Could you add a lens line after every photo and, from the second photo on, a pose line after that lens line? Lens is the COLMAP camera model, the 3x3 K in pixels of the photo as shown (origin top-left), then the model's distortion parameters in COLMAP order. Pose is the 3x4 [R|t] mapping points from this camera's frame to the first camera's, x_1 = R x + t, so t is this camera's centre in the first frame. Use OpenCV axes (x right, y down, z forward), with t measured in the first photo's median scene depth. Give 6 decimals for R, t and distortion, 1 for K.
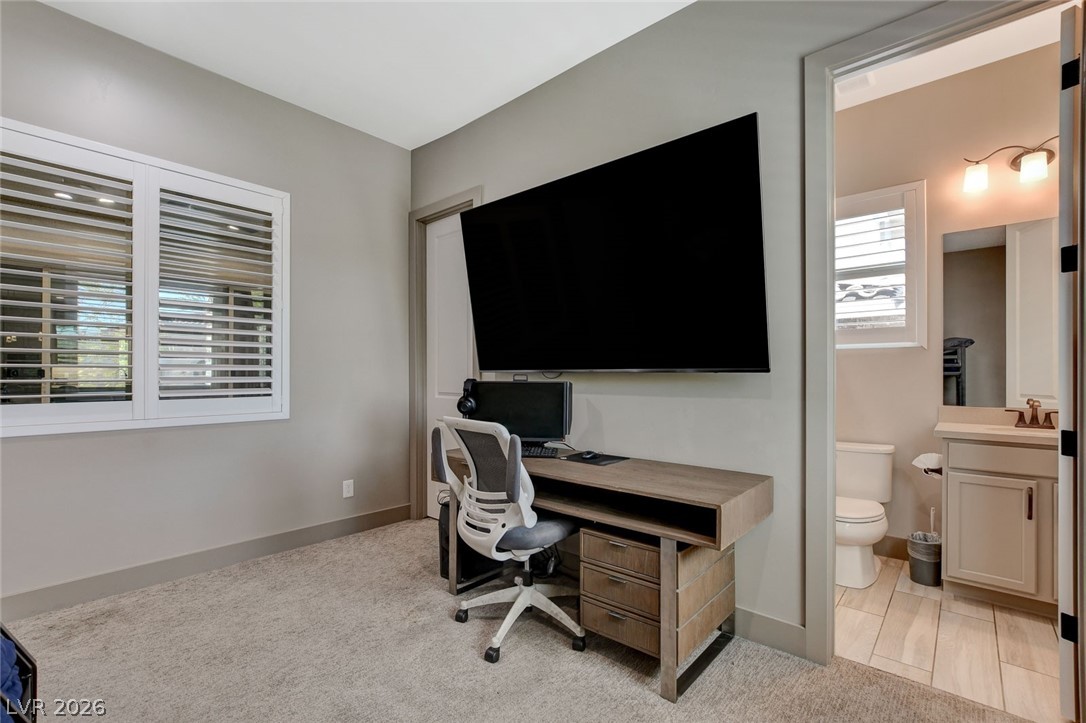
lens RADIAL K [[490.0, 0, 541.1], [0, 490.0, 371.5], [0, 0, 1]] dist [-0.019368, 0.003075]
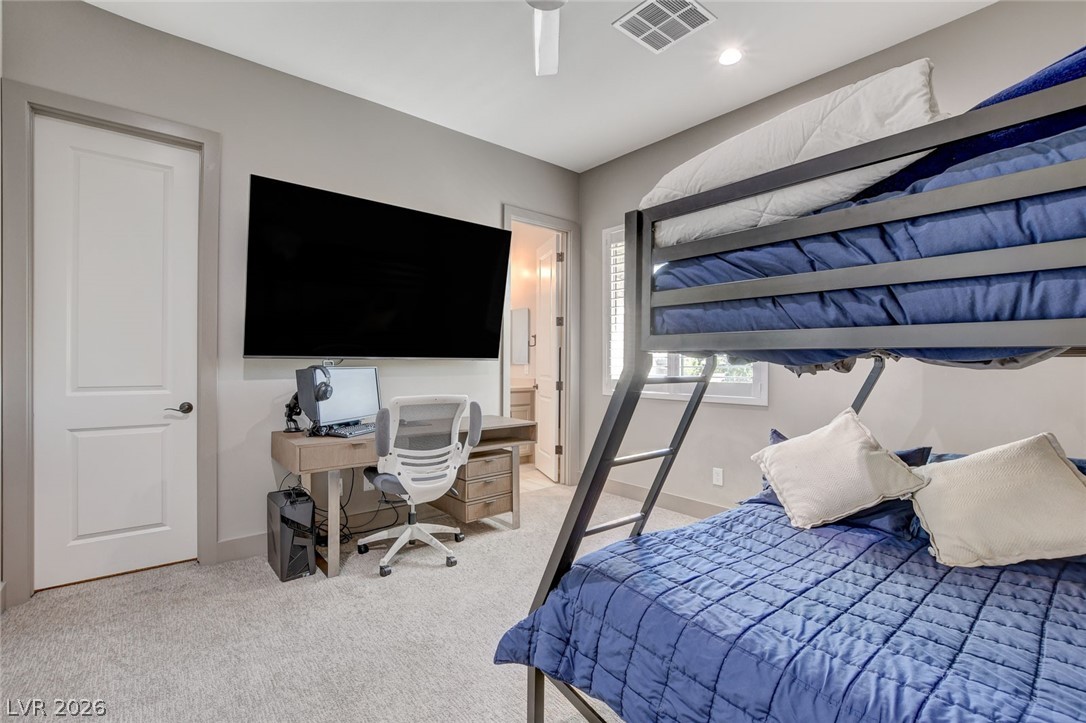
lens RADIAL K [[490.0, 0, 541.0], [0, 490.0, 363.6], [0, 0, 1]] dist [-0.019368, 0.003075]
pose [[0.139214, 0.004406, 0.990253, -1.197041], [-0.003125, 0.999987, -0.004010, 0.018334], [-0.990257, -0.002536, 0.139226, 0.460860]]
